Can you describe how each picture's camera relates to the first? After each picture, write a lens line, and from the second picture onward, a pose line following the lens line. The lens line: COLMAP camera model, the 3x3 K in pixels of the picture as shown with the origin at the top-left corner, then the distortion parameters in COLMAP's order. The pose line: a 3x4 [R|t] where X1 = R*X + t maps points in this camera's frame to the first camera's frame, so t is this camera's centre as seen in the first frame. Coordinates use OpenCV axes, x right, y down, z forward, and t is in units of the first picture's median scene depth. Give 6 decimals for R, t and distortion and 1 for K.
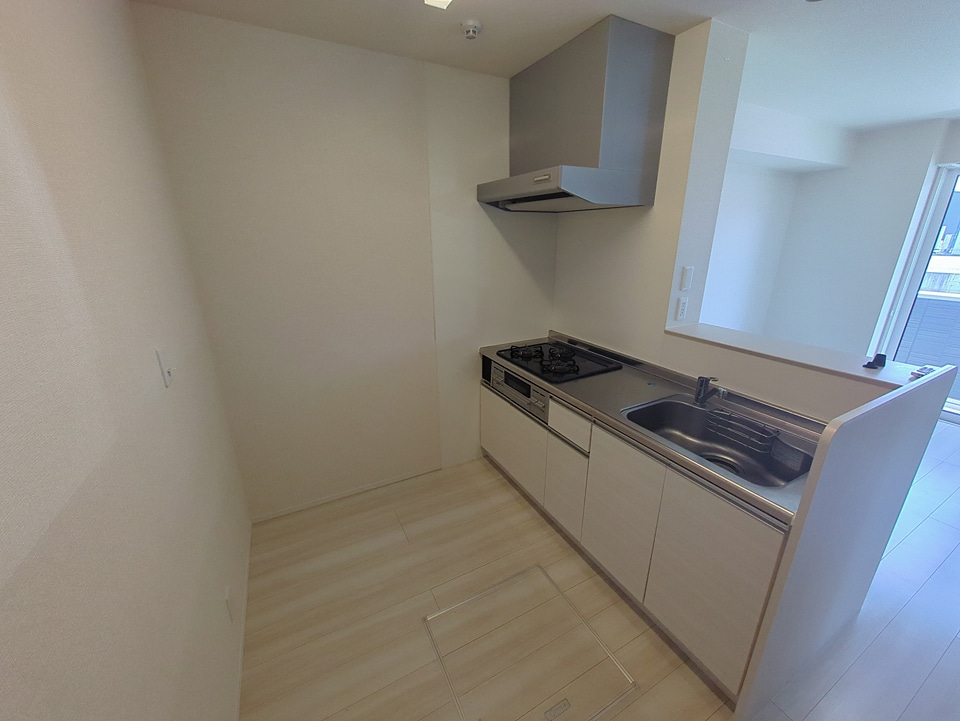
lens RADIAL K [[379.8, 0, 480.0], [0, 379.8, 360.5], [0, 0, 1]] dist [0.000818, -0.000173]
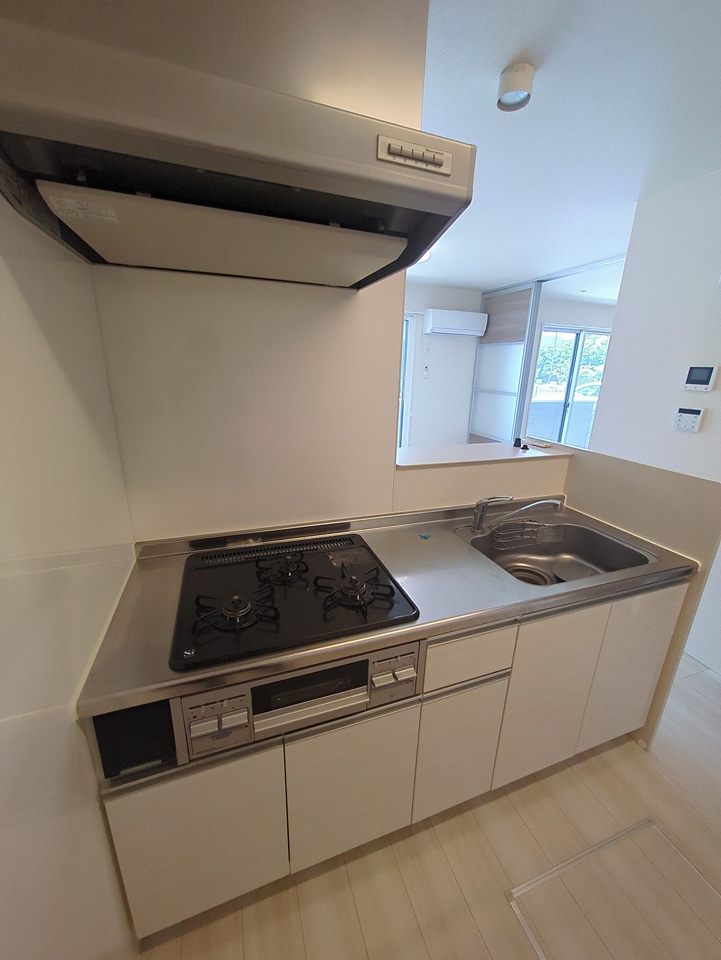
lens RADIAL K [[379.8, 0, 360.5], [0, 379.8, 480.0], [0, 0, 1]] dist [0.000818, -0.000173]
pose [[0.139432, -0.280080, 0.949797, -0.233692], [0.286570, 0.929536, 0.232036, -0.236309], [-0.947859, 0.239830, 0.209870, 0.868597]]
